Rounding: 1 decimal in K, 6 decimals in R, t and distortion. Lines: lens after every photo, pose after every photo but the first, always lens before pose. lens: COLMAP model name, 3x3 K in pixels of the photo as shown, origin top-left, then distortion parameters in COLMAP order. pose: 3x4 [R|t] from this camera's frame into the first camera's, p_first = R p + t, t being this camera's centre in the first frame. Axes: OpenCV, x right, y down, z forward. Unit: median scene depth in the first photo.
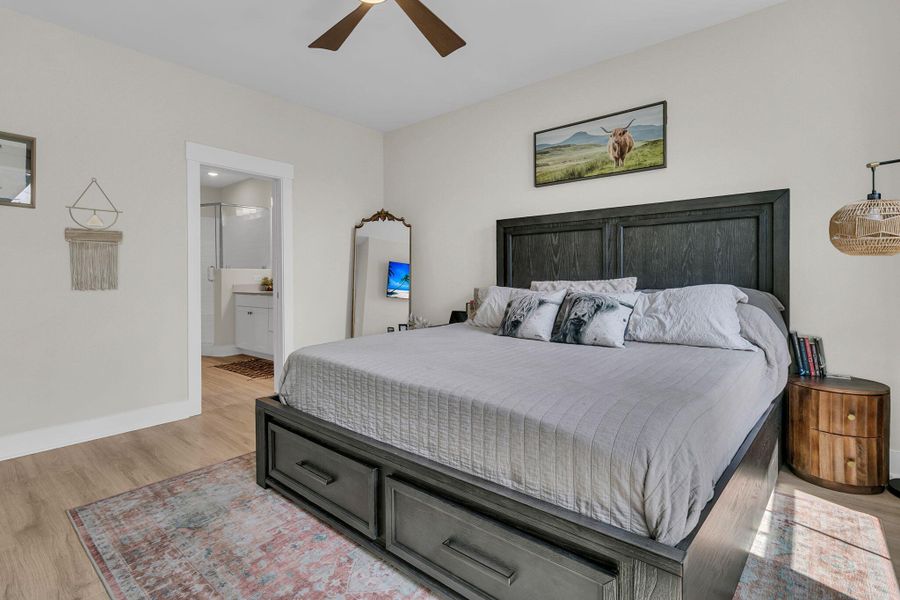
lens RADIAL K [[418.0, 0, 460.9], [0, 418.0, 288.2], [0, 0, 1]] dist [-0.010129, 0.000523]
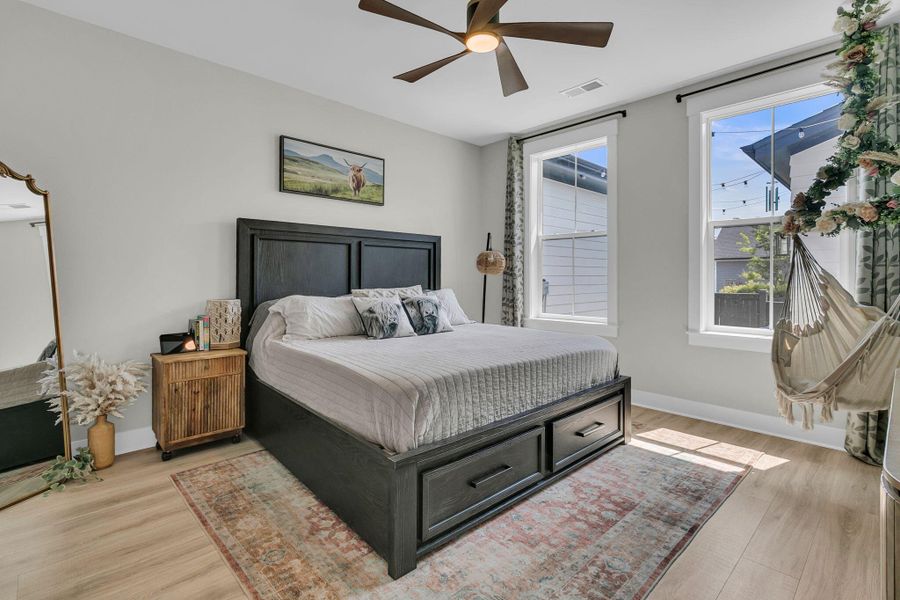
lens RADIAL K [[426.9, 0, 446.5], [0, 426.9, 277.1], [0, 0, 1]] dist [0.000663, 0.000091]
pose [[0.139123, 0.003525, 0.990269, -0.903691], [0.021122, 0.999756, -0.006526, -0.036389], [-0.990050, 0.021824, 0.139014, 0.595418]]
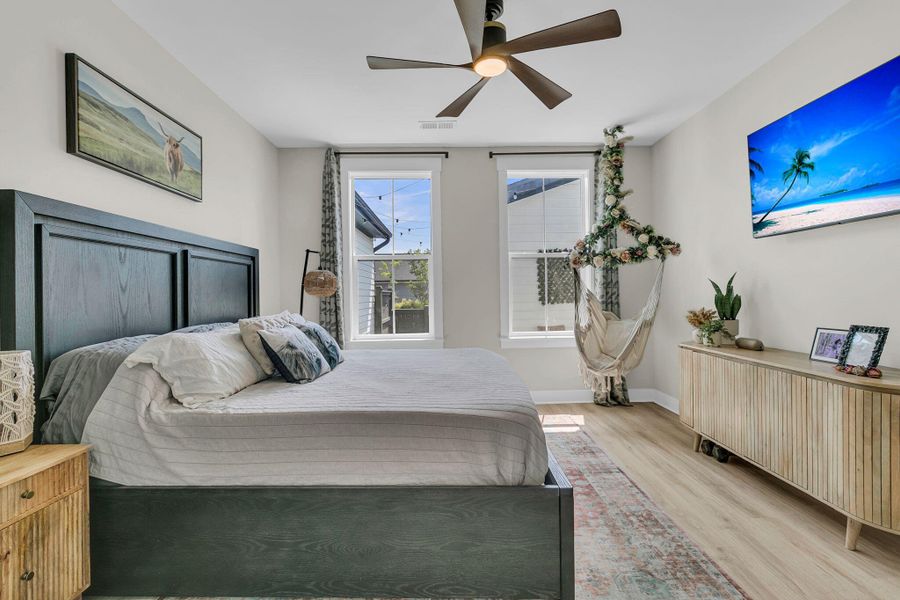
lens RADIAL K [[417.4, 0, 454.1], [0, 417.4, 297.9], [0, 0, 1]] dist [0.001644, 0.000448]
pose [[-0.638664, 0.006894, 0.769455, -0.676560], [0.033975, 0.999237, 0.019248, -0.057656], [-0.768735, 0.038435, -0.638411, 1.184044]]
